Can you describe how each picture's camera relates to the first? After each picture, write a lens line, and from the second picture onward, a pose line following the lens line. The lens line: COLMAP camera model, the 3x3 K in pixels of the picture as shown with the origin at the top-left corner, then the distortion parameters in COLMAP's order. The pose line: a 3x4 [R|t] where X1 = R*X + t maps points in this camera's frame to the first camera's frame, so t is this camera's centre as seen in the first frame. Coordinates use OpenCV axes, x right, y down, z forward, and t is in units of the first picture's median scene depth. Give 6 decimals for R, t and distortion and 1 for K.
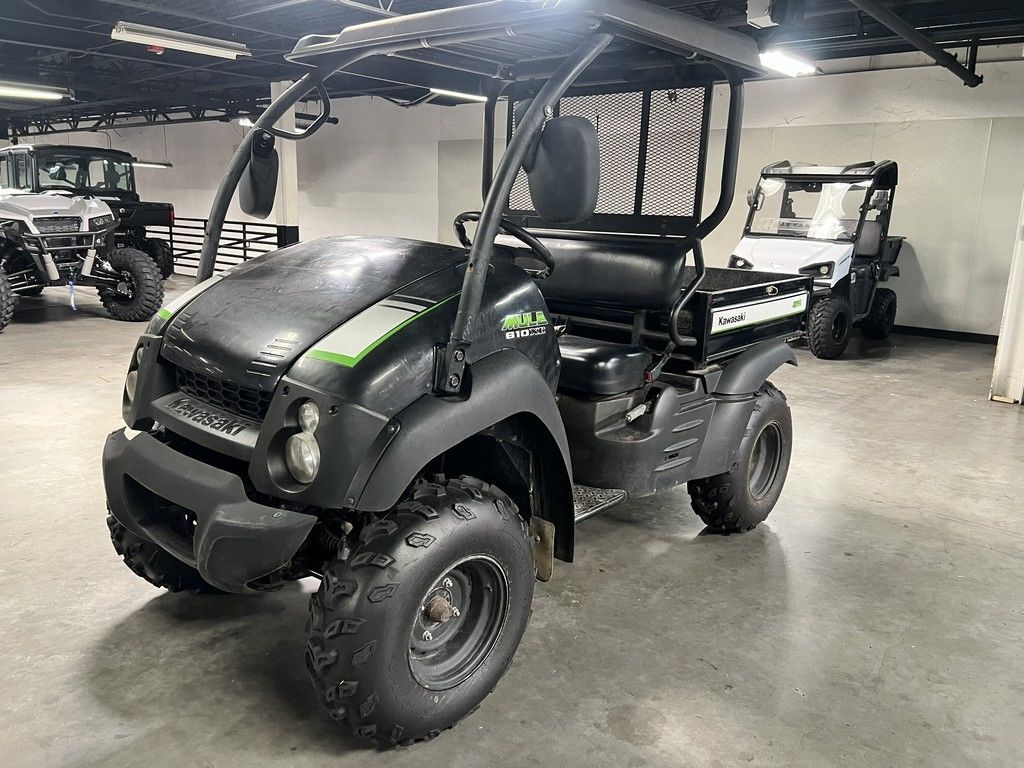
lens RADIAL K [[780.0, 0, 513.3], [0, 780.0, 395.8], [0, 0, 1]] dist [0.031244, 0.002263]
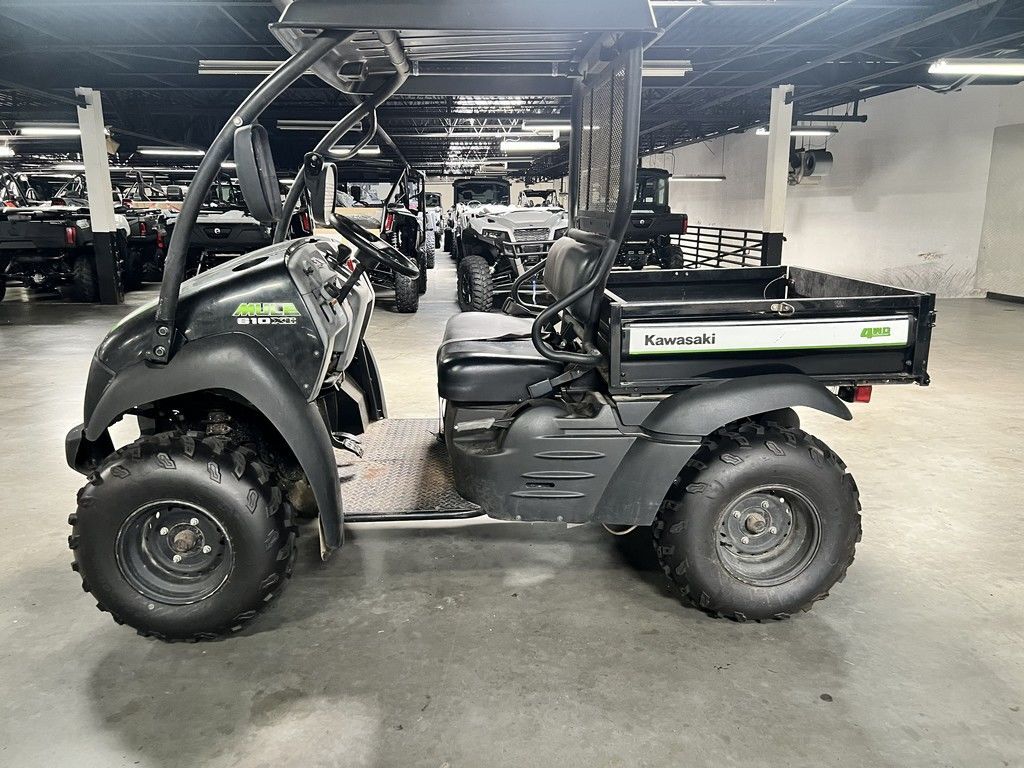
lens RADIAL K [[789.6, 0, 512.0], [0, 789.6, 384.0], [0, 0, 1]] dist [0.017885, -0.003414]
pose [[0.694787, 0.124959, -0.708277, 0.309655], [-0.144656, 0.988946, 0.032575, -0.022814], [0.704518, 0.079824, 0.705182, 0.131547]]
